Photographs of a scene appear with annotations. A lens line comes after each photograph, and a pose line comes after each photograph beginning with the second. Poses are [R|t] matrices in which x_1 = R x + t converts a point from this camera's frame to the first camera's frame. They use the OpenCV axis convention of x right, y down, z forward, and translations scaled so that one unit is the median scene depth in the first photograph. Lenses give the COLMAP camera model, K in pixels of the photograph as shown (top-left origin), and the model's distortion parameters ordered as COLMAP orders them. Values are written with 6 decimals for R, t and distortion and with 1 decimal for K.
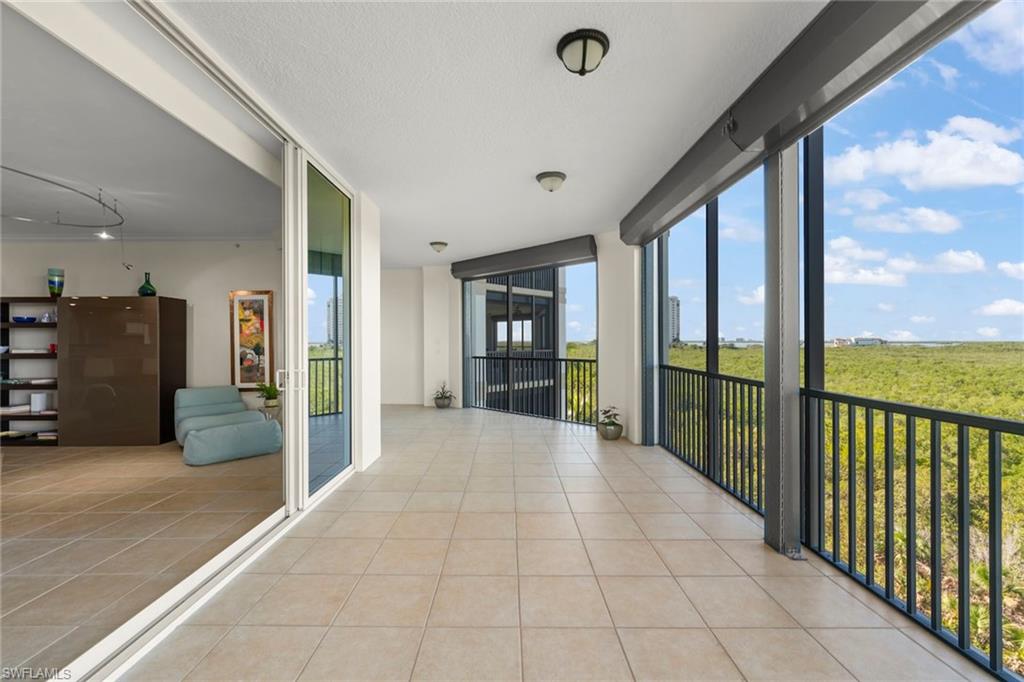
lens RADIAL K [[417.3, 0, 512.0], [0, 417.3, 341.0], [0, 0, 1]] dist [-0.000475, 0.000093]
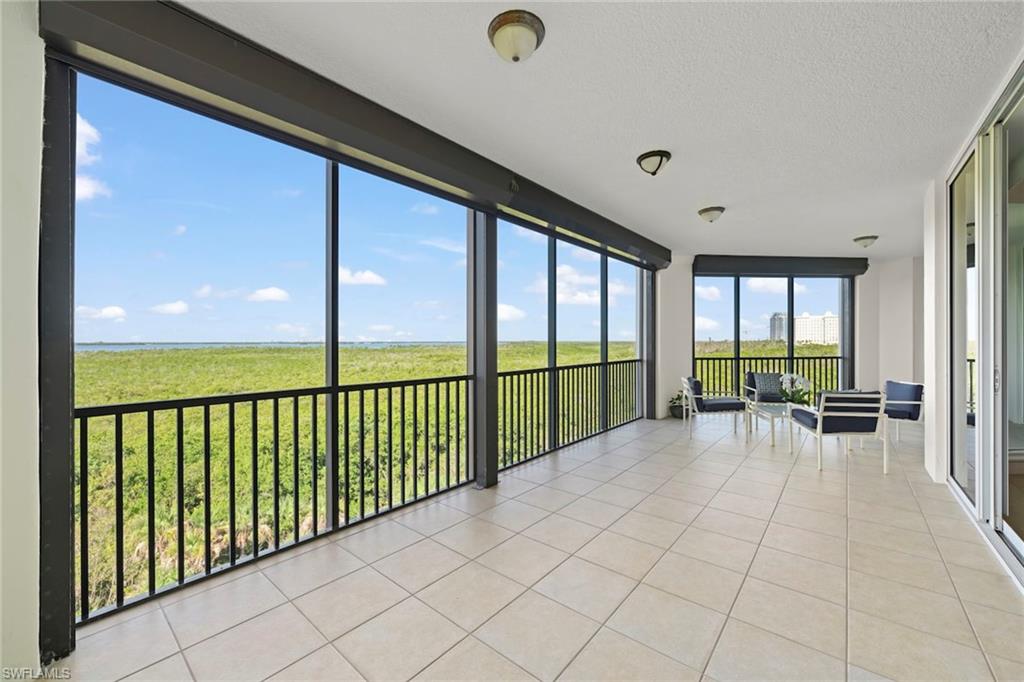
lens RADIAL K [[394.2, 0, 513.7], [0, 394.2, 338.3], [0, 0, 1]] dist [-0.002404, -0.000088]
pose [[-0.753851, 0.010622, 0.656960, -0.371213], [0.004755, 0.999931, -0.010711, 0.000911], [-0.657029, -0.004951, -0.753849, 2.219628]]
